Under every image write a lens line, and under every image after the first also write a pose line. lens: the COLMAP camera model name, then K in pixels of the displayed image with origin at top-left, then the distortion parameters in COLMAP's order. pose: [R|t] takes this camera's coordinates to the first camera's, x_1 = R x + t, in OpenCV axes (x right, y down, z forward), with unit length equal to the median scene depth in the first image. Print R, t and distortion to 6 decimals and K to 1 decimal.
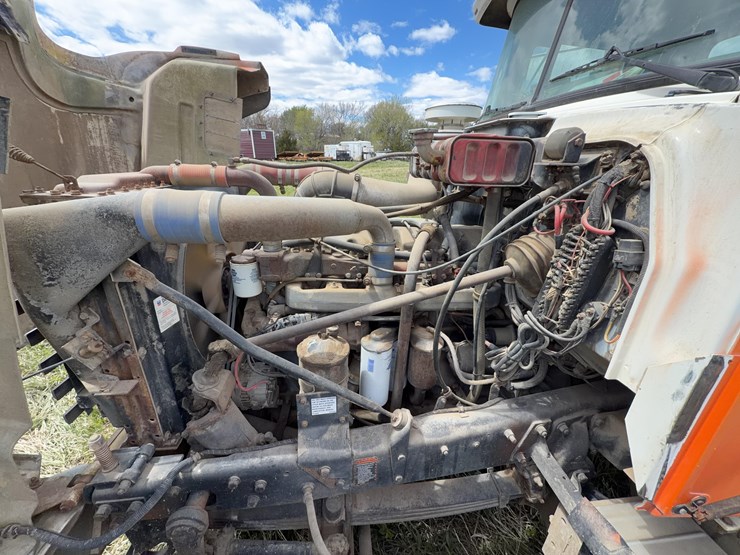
lens RADIAL K [[295.7, 0, 370.0], [0, 295.7, 277.5], [0, 0, 1]] dist [0.000781, 0.000097]
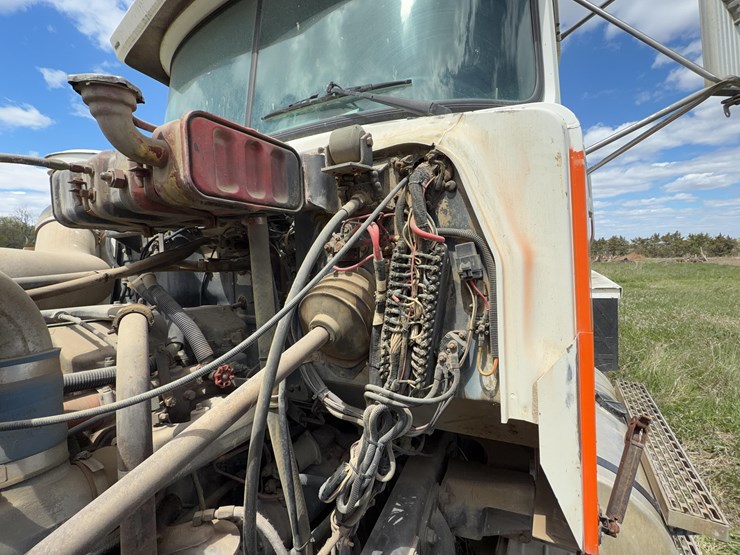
lens RADIAL K [[336.5, 0, 370.0], [0, 336.5, 277.5], [0, 0, 1]] dist [0.003366, 0.000821]
pose [[0.572455, -0.083551, 0.815668, -0.051175], [0.351075, 0.923969, -0.151748, 0.010752], [-0.740974, 0.373230, 0.558263, 0.578384]]
